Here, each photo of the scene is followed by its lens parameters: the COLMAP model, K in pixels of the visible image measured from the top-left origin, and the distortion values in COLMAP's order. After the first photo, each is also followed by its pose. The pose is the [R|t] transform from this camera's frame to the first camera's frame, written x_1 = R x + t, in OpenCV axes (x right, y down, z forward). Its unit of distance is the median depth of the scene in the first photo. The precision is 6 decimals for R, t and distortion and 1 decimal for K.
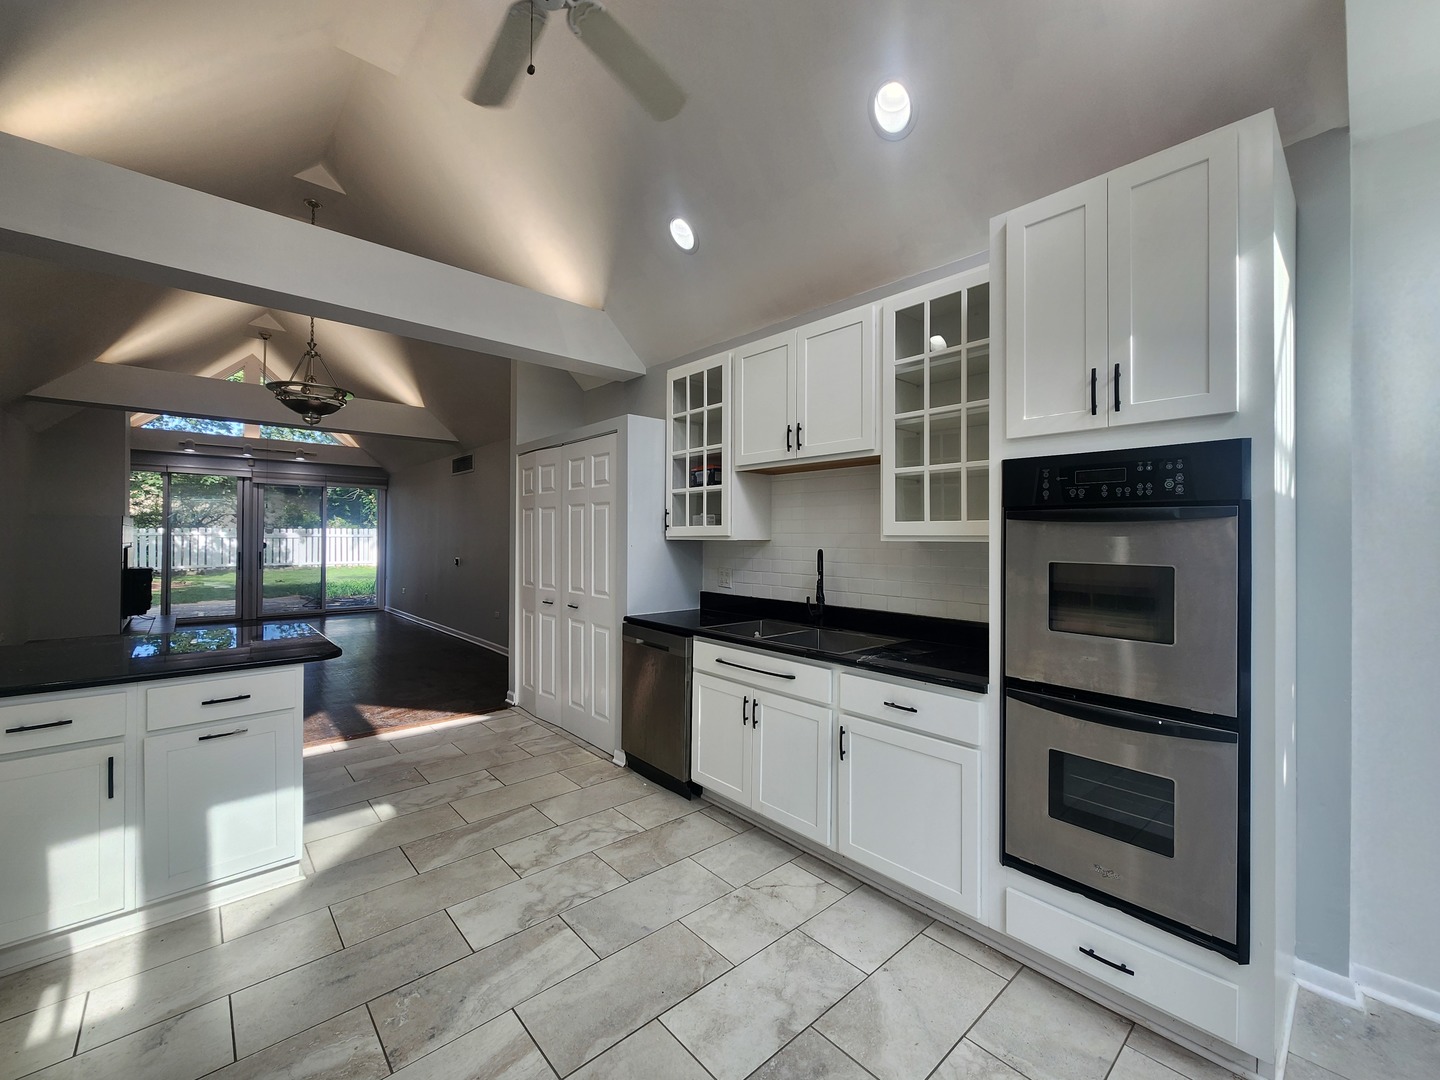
lens RADIAL K [[585.7, 0, 725.8], [0, 585.7, 533.9], [0, 0, 1]] dist [0.001730, -0.002392]
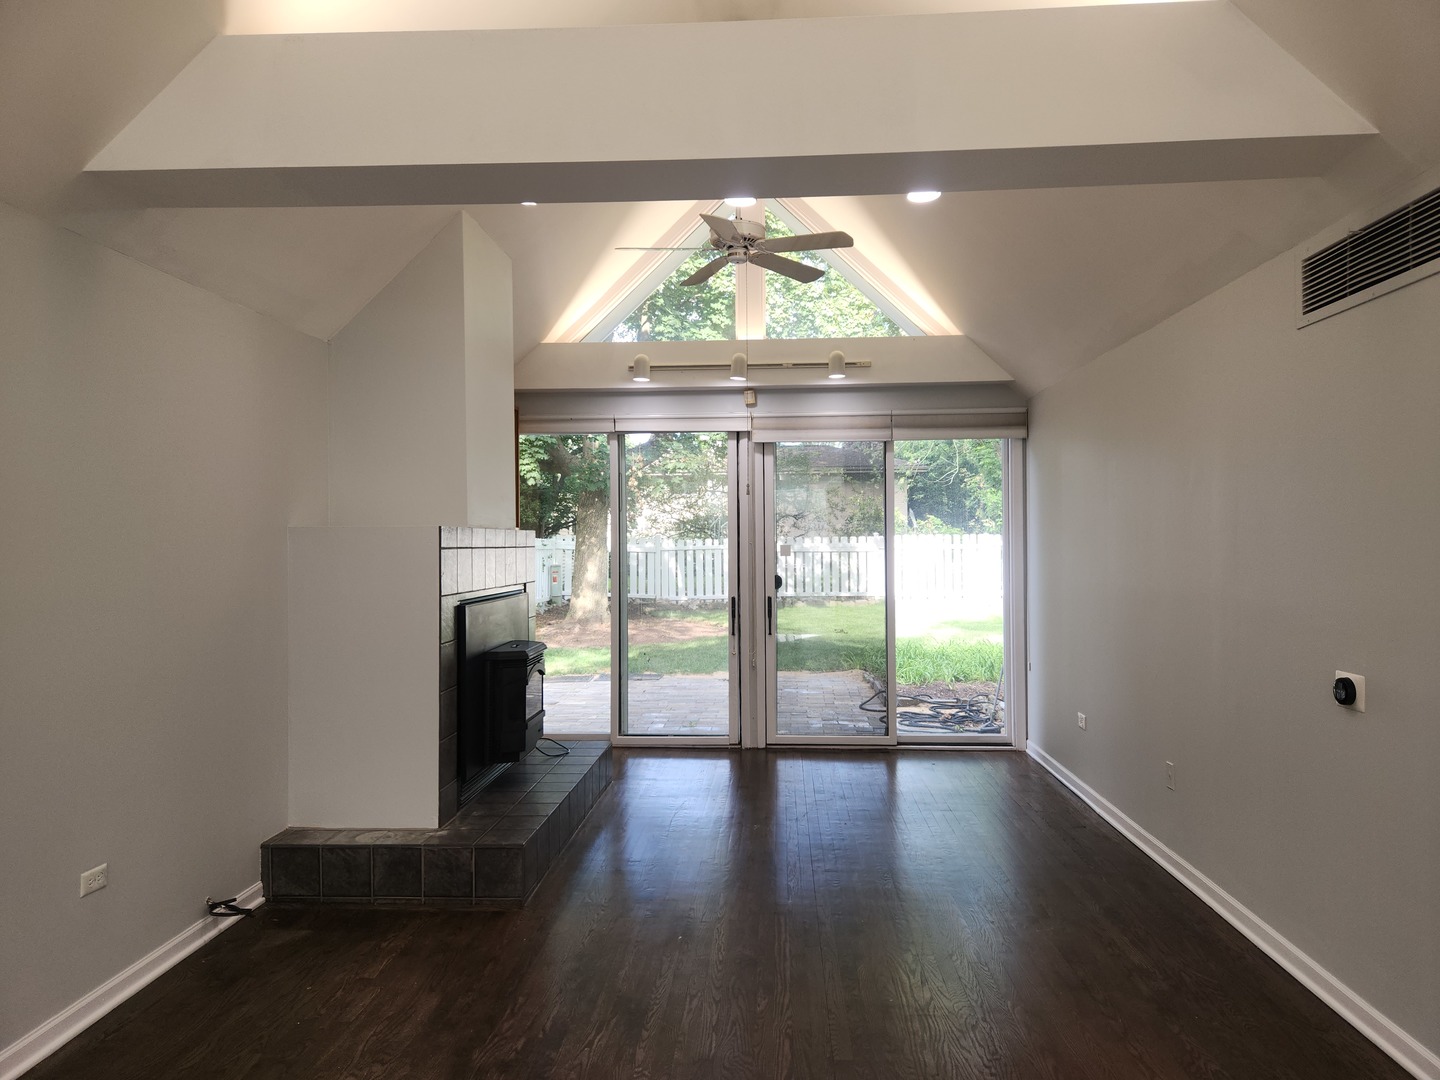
lens RADIAL K [[971.3, 0, 725.2], [0, 971.3, 537.0], [0, 0, 1]] dist [0.024157, -0.001049]
pose [[0.698379, -0.013268, -0.715606, -0.920136], [0.014270, 0.999888, -0.004613, -0.039316], [0.715586, -0.006990, 0.698489, 1.463621]]
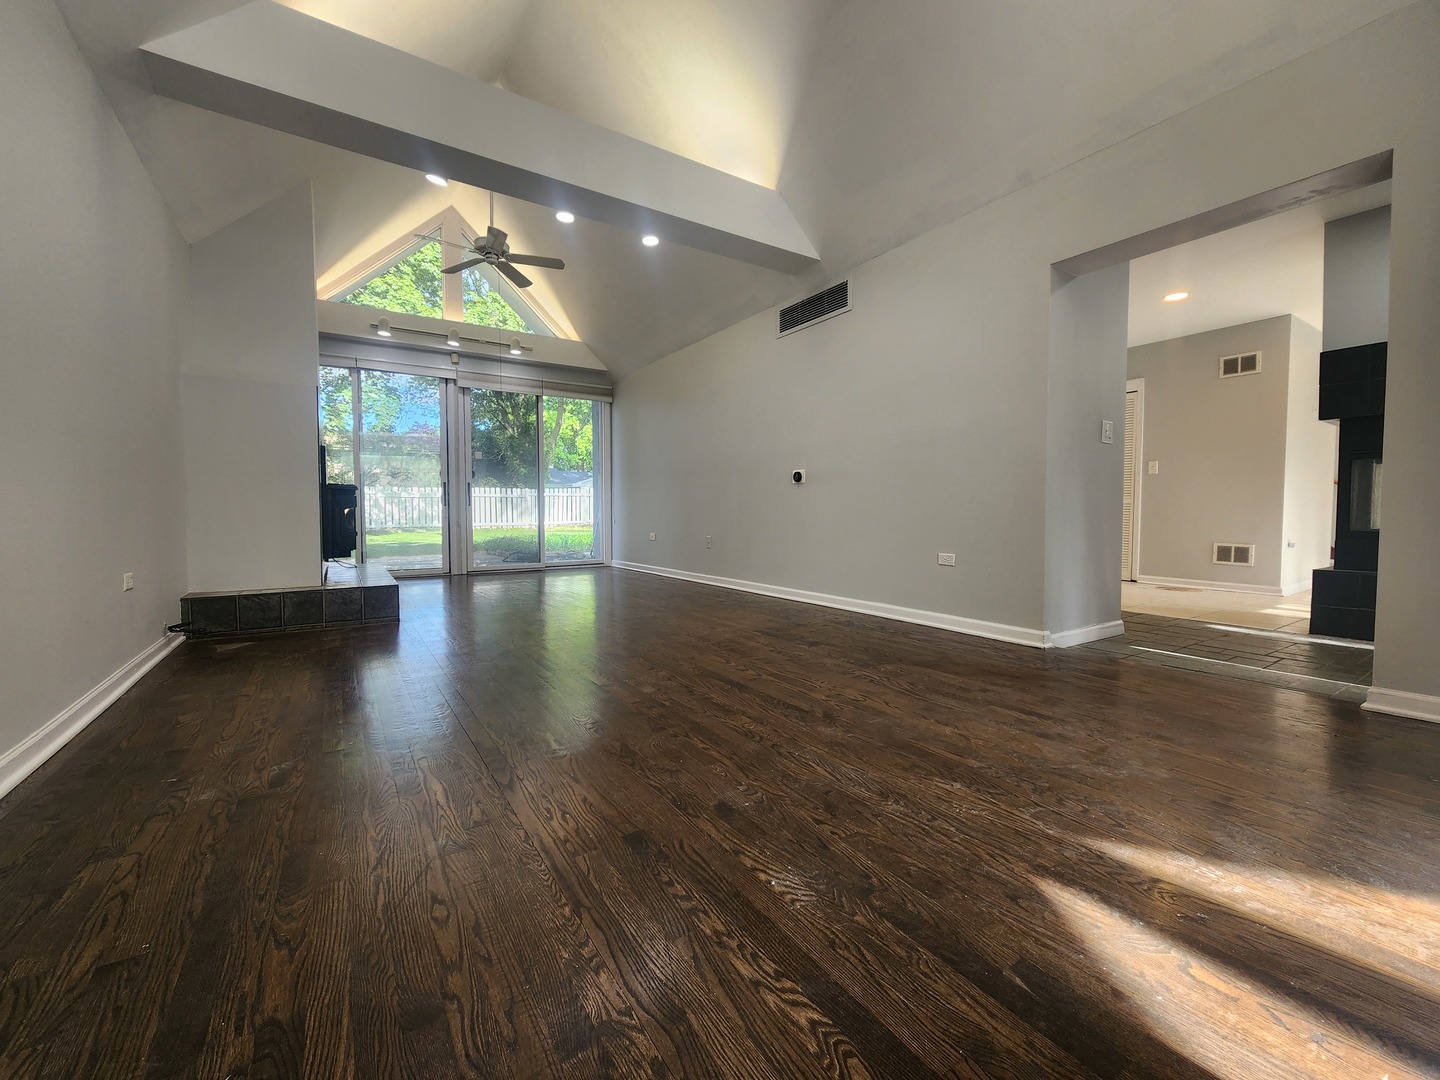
lens RADIAL K [[585.7, 0, 725.8], [0, 585.7, 533.9], [0, 0, 1]] dist [0.001730, -0.002392]
pose [[0.987831, -0.002447, -0.155513, -1.146092], [0.009394, 0.998989, 0.043953, 0.208185], [0.155248, -0.044879, 0.986856, 1.019230]]
